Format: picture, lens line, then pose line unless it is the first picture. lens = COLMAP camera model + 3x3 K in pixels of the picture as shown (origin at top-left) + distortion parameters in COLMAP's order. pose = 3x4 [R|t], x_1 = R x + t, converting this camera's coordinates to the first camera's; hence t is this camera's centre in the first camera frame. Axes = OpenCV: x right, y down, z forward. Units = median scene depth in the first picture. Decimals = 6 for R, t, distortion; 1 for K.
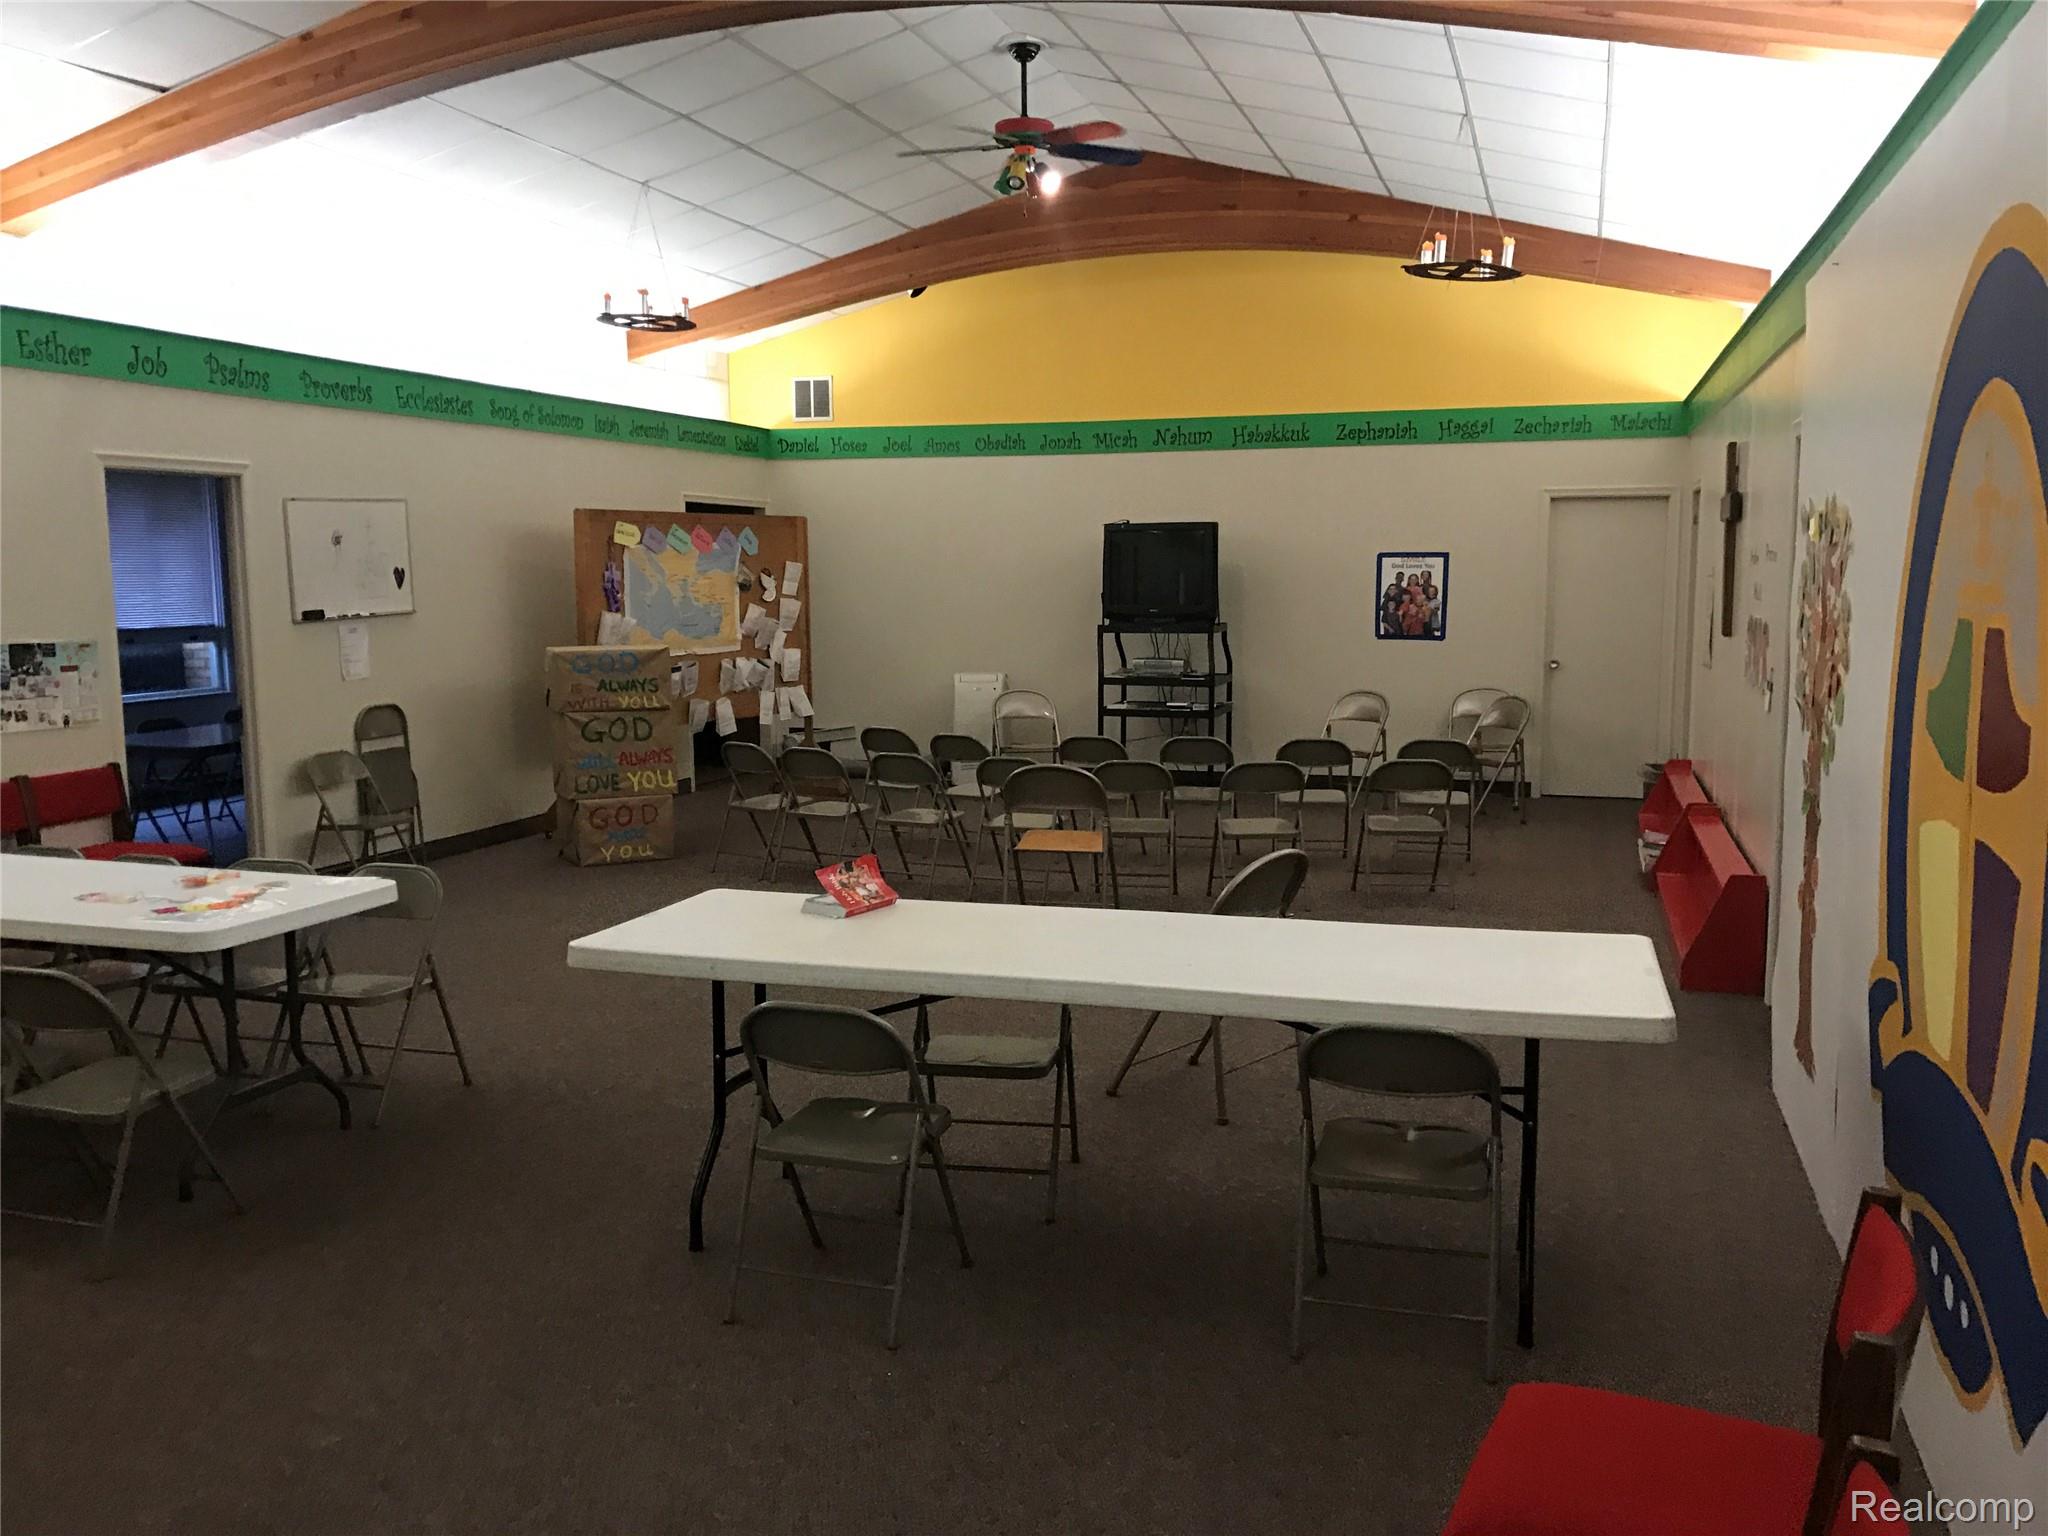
lens RADIAL K [[1685.1, 0, 1037.8], [0, 1685.1, 769.9], [0, 0, 1]] dist [0.039225, -0.200195]
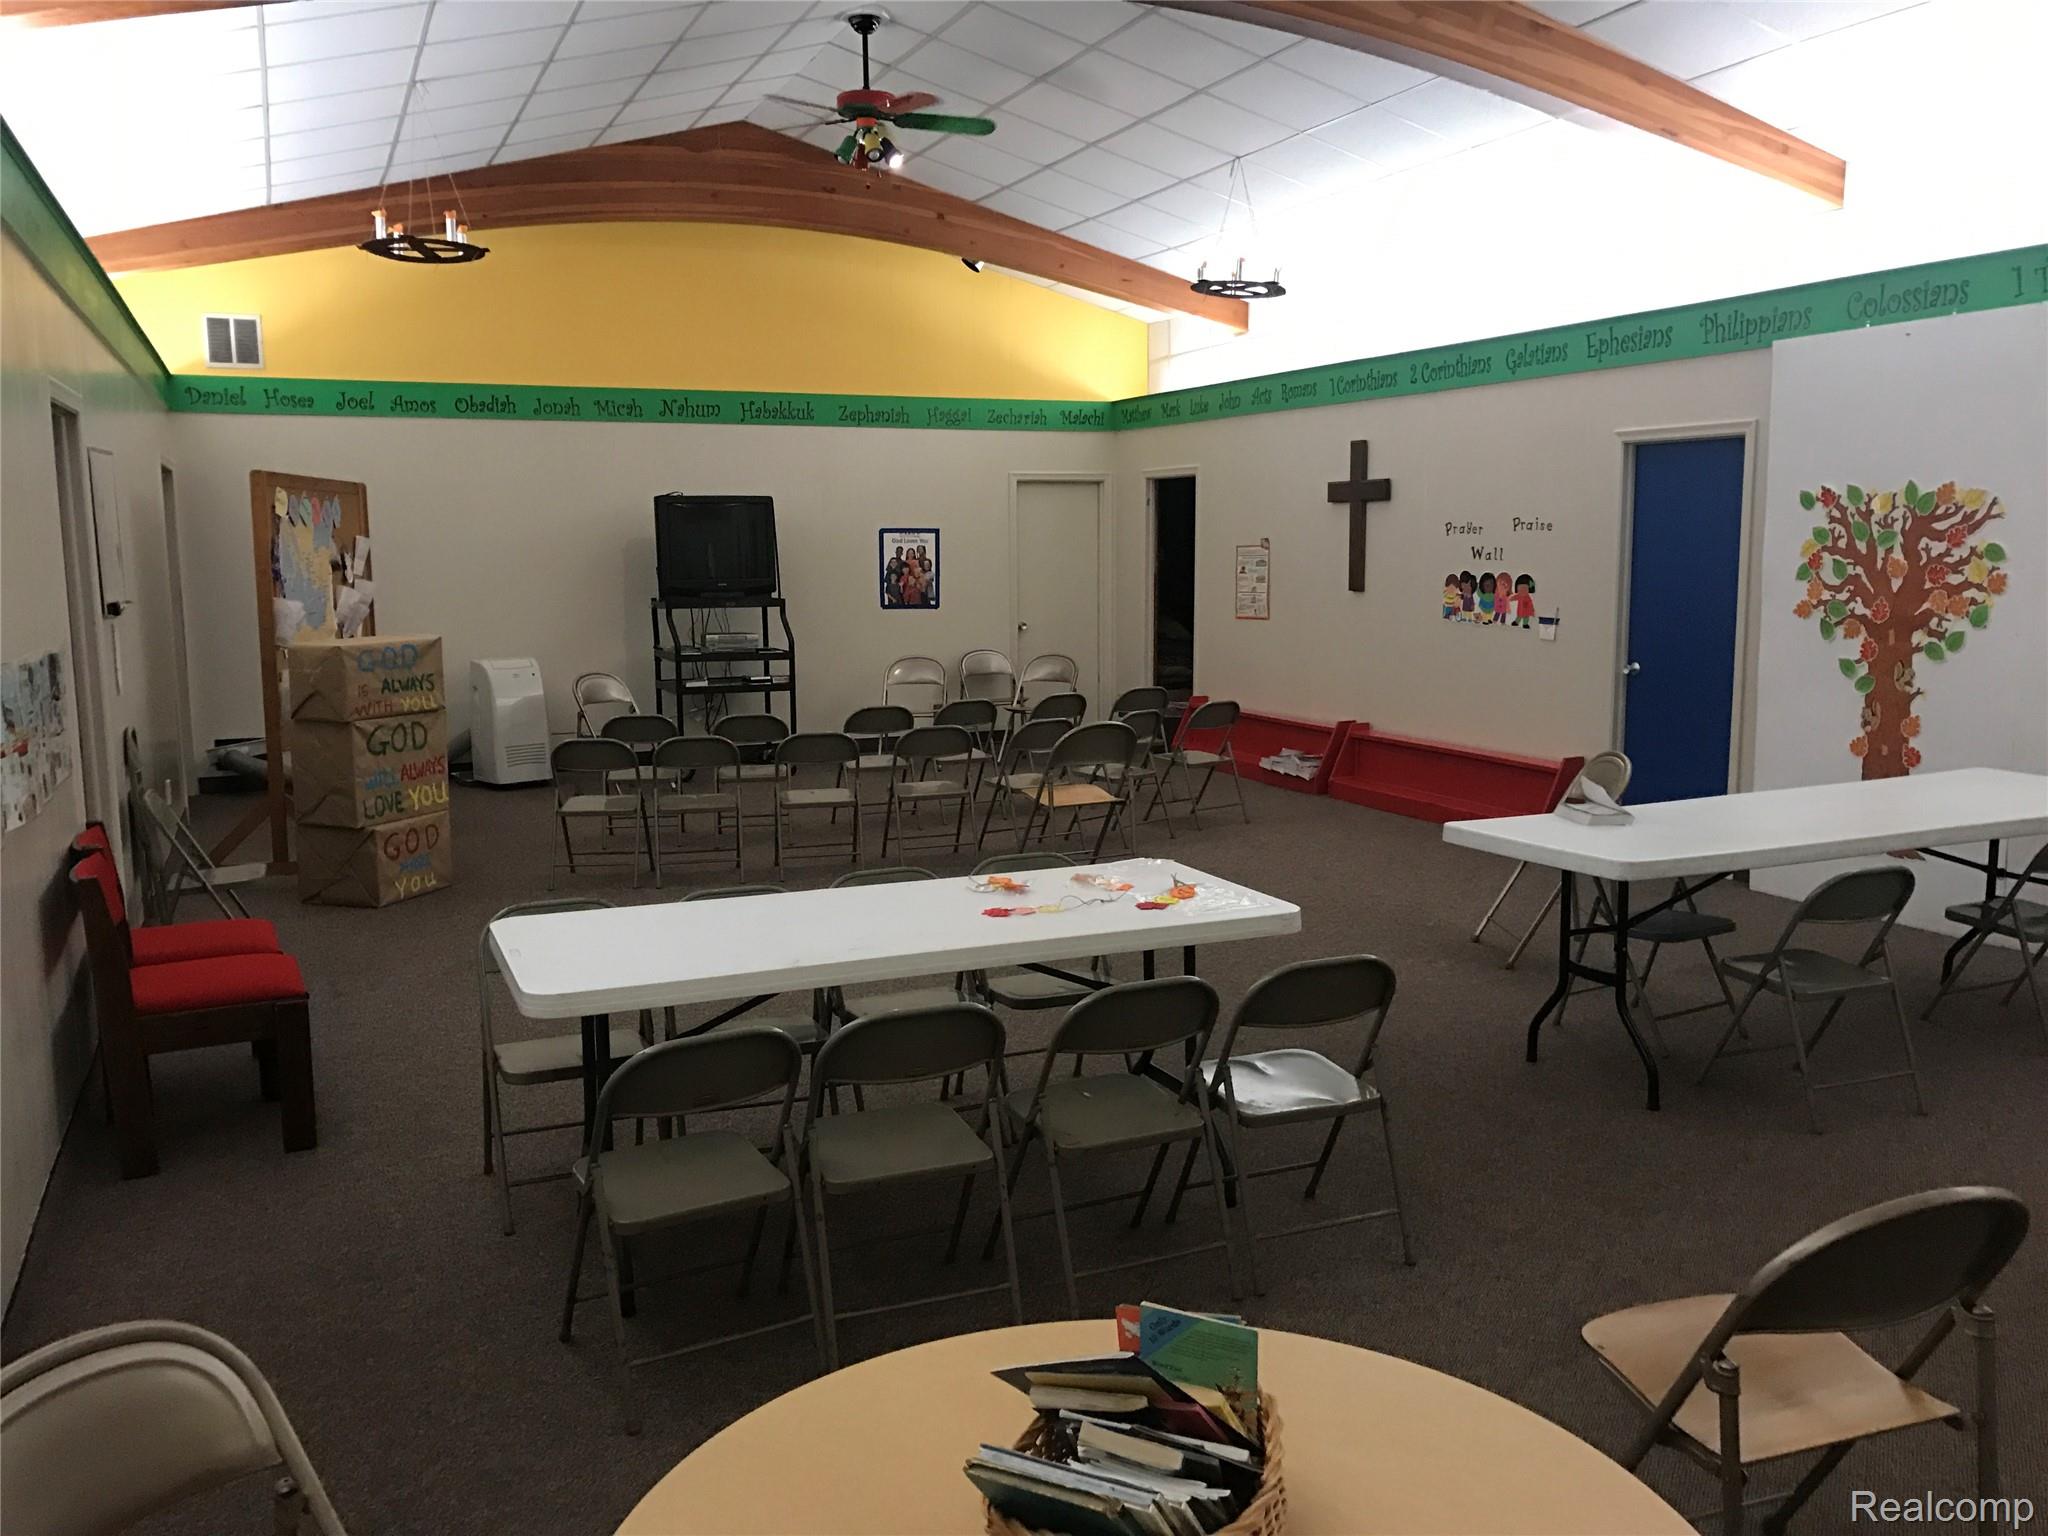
lens RADIAL K [[1685.1, 0, 1037.8], [0, 1685.1, 769.9], [0, 0, 1]] dist [0.039225, -0.200195]
pose [[0.750456, -0.089127, 0.654884, -0.440513], [0.079850, 0.995834, 0.044025, -0.015595], [-0.656079, 0.019253, 0.754446, 0.133443]]
